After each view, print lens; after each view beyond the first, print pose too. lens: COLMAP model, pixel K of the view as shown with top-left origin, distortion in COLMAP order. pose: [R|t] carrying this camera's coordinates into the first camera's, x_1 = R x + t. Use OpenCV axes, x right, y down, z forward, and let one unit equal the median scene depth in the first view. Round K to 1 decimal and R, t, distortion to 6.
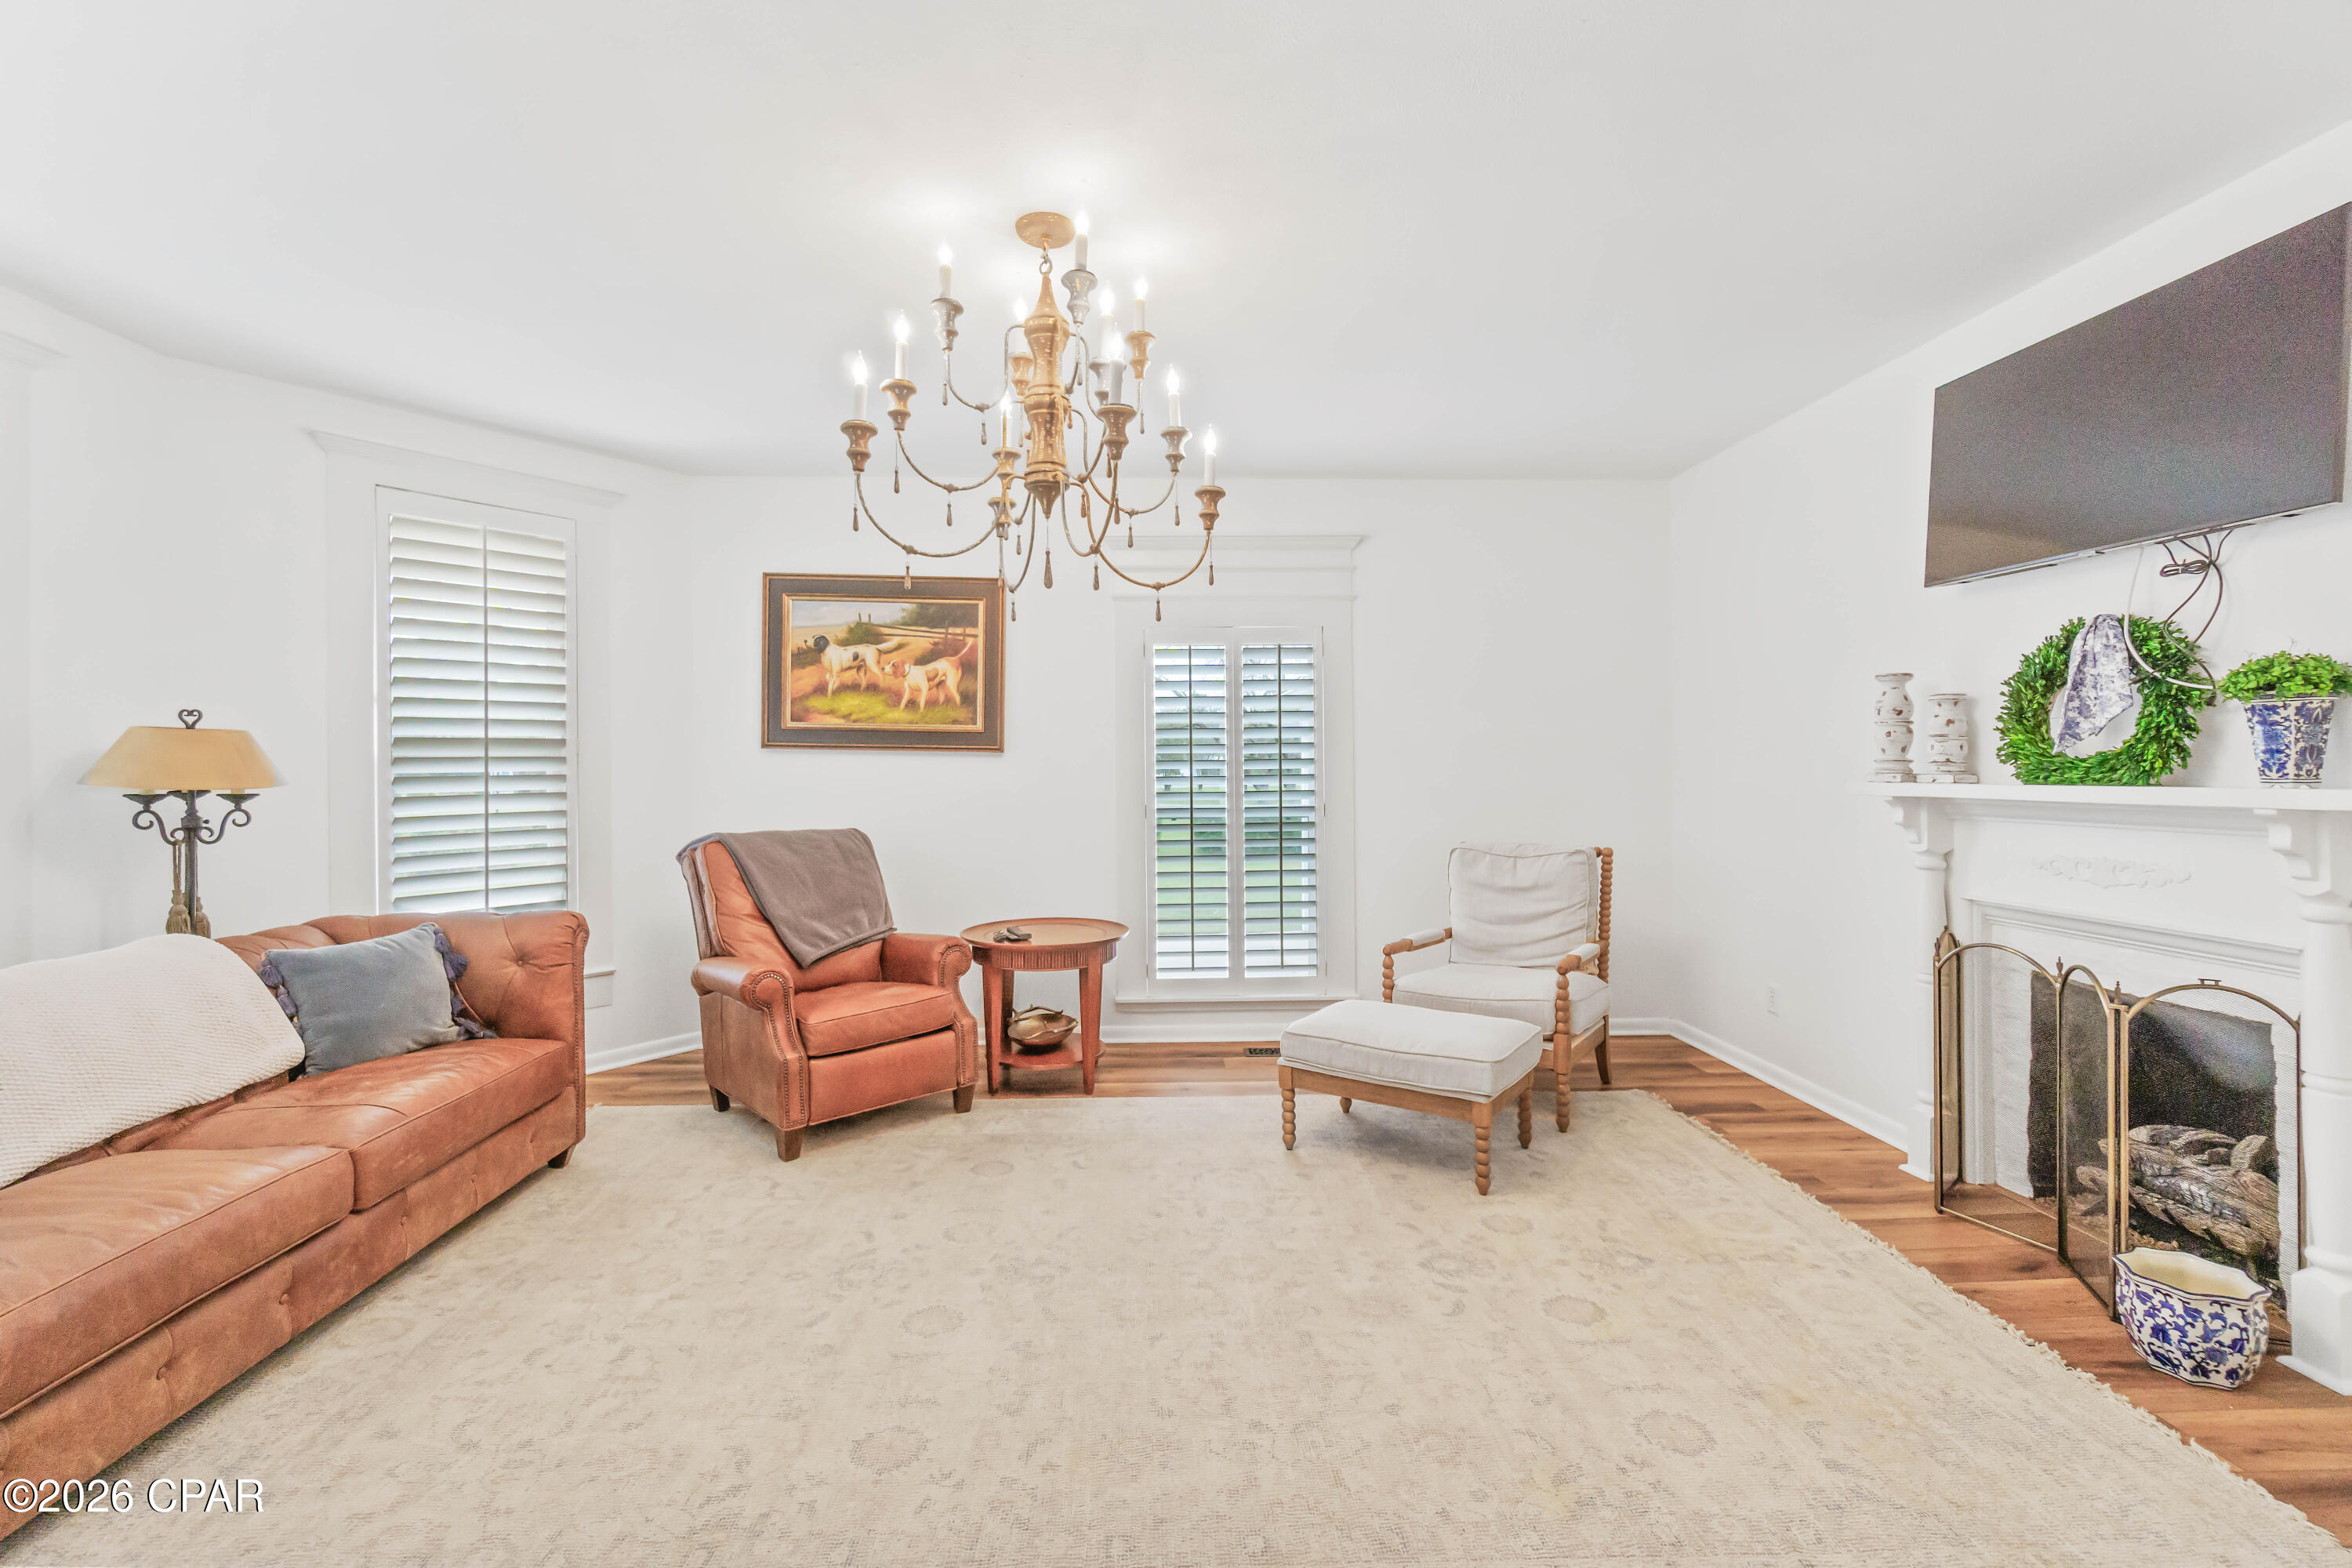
lens RADIAL K [[1019.5, 0, 1196.3], [0, 1019.5, 767.8], [0, 0, 1]] dist [-0.005099, -0.000619]
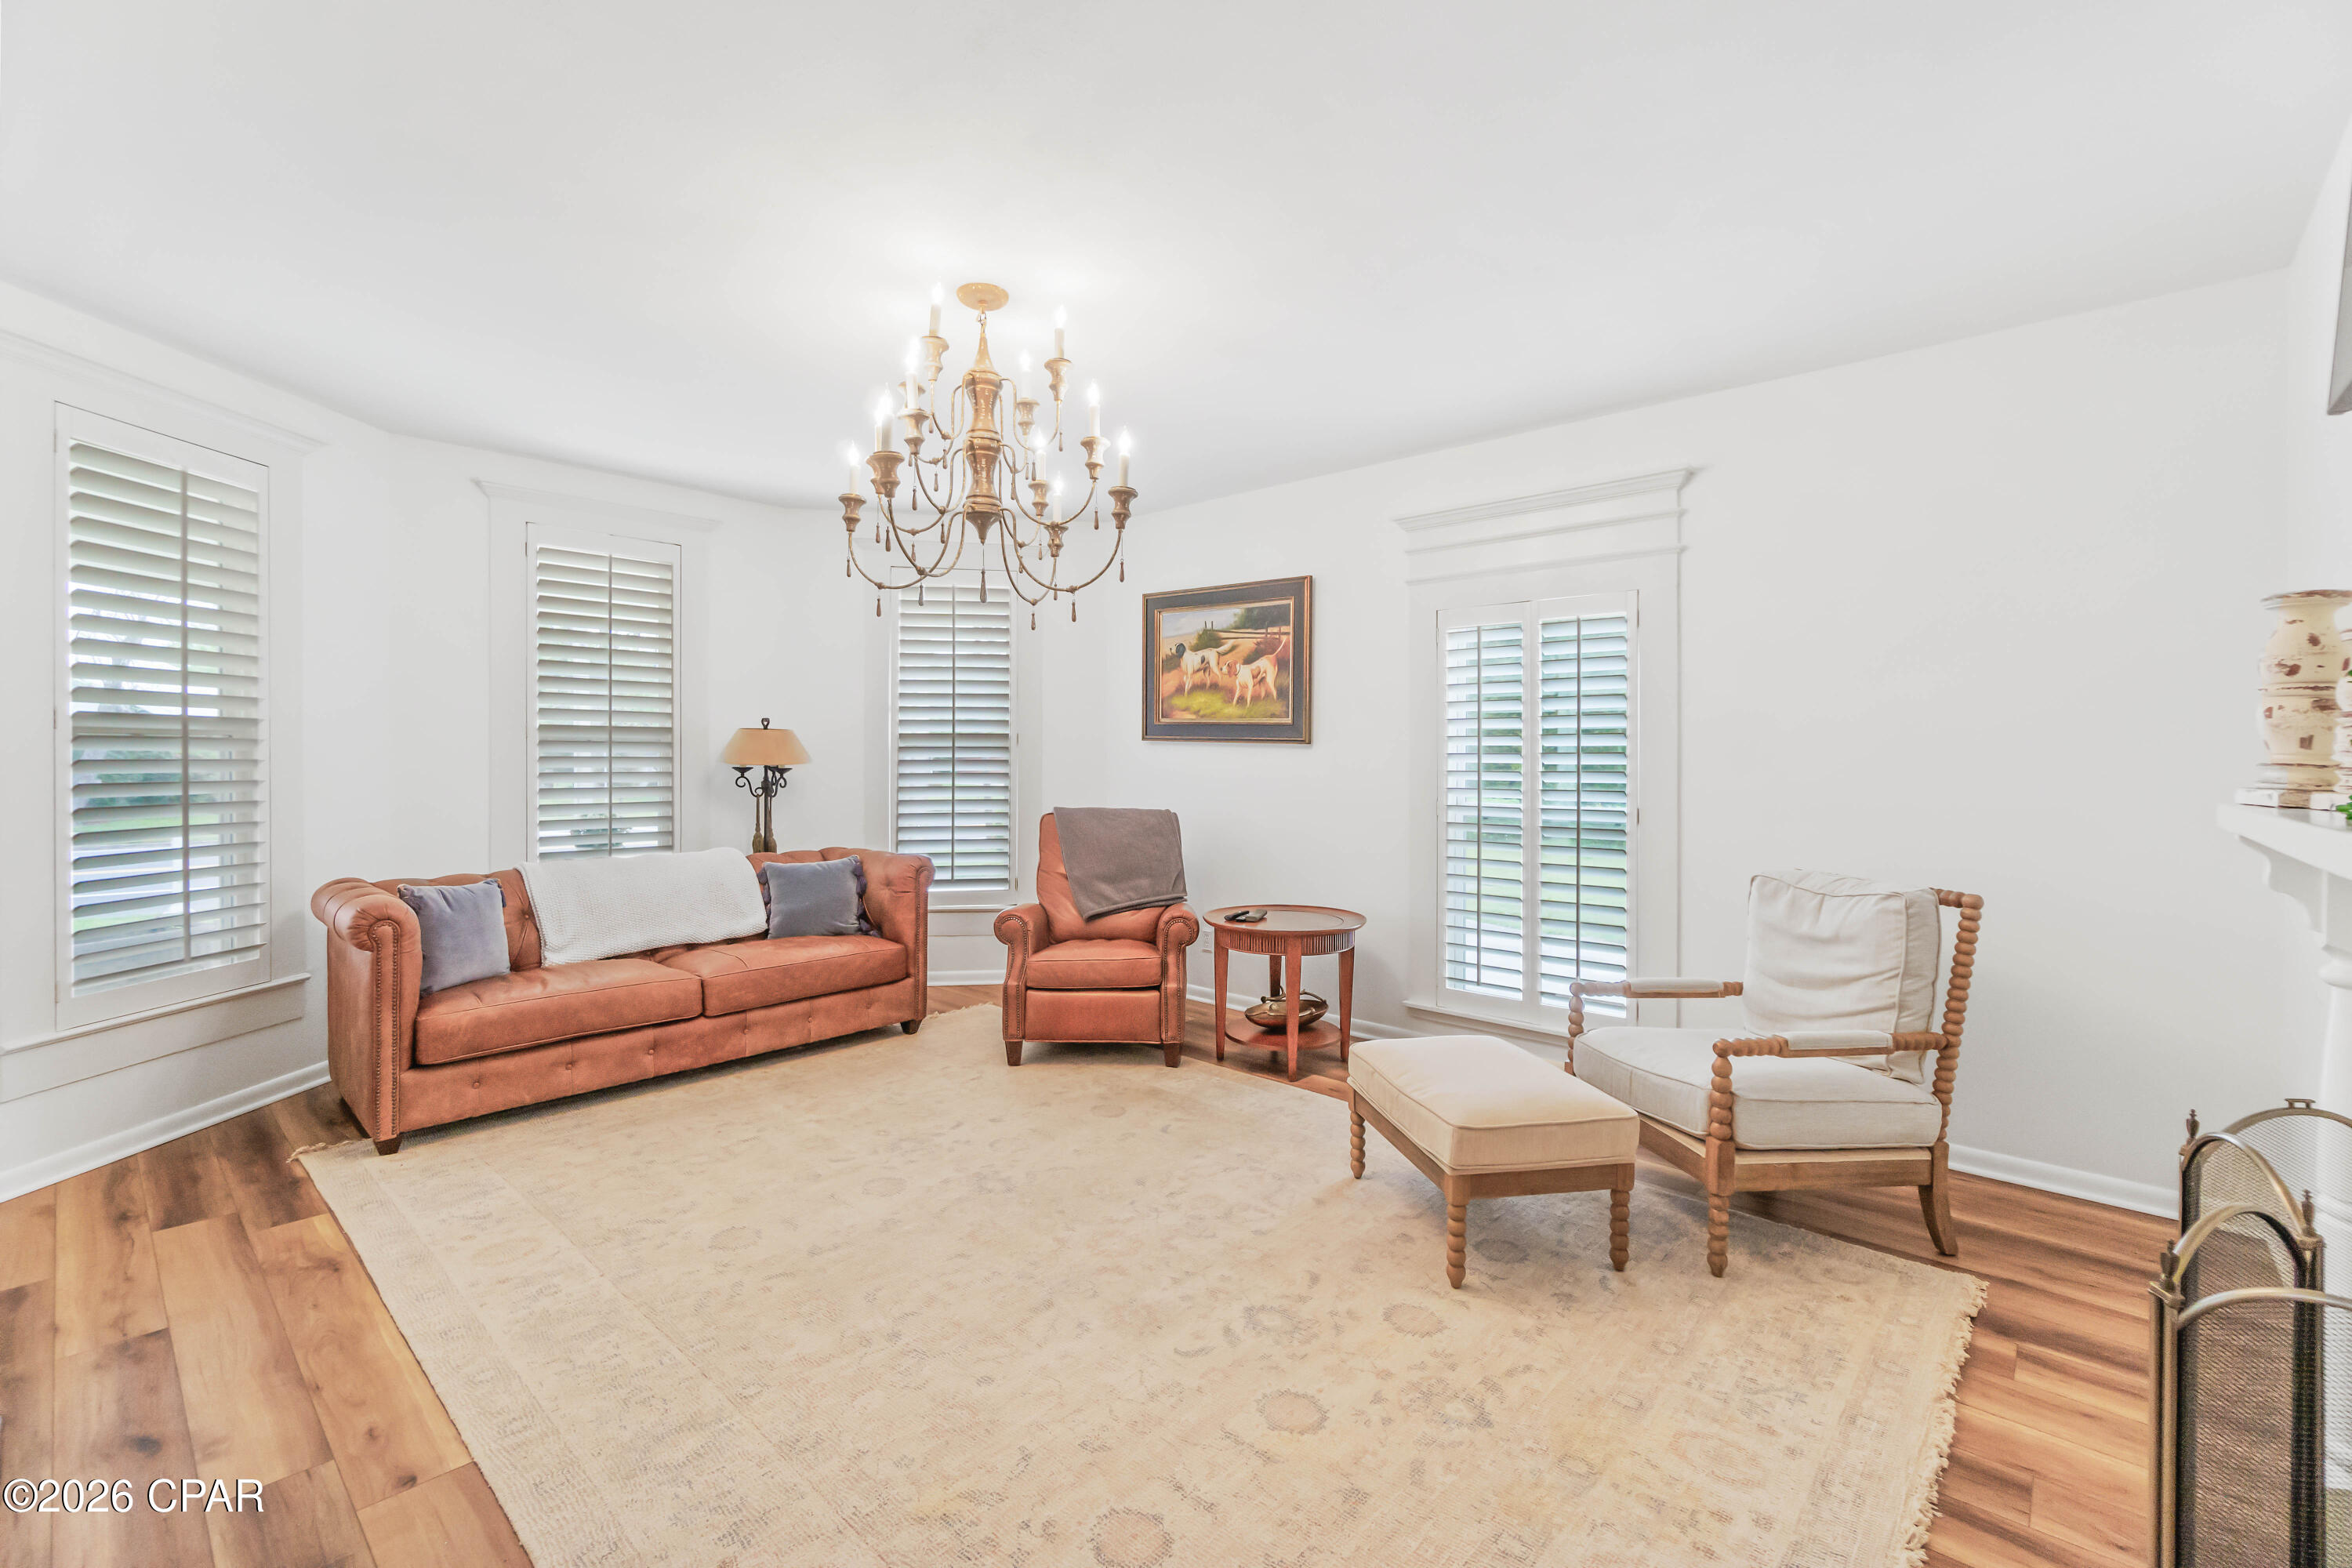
lens RADIAL K [[1019.5, 0, 1186.9], [0, 1019.5, 770.3], [0, 0, 1]] dist [-0.005099, -0.000619]
pose [[0.713819, 0.020326, -0.700035, 0.521837], [-0.013138, 0.999791, 0.015633, -0.003673], [0.700207, -0.001962, 0.713937, 0.202749]]
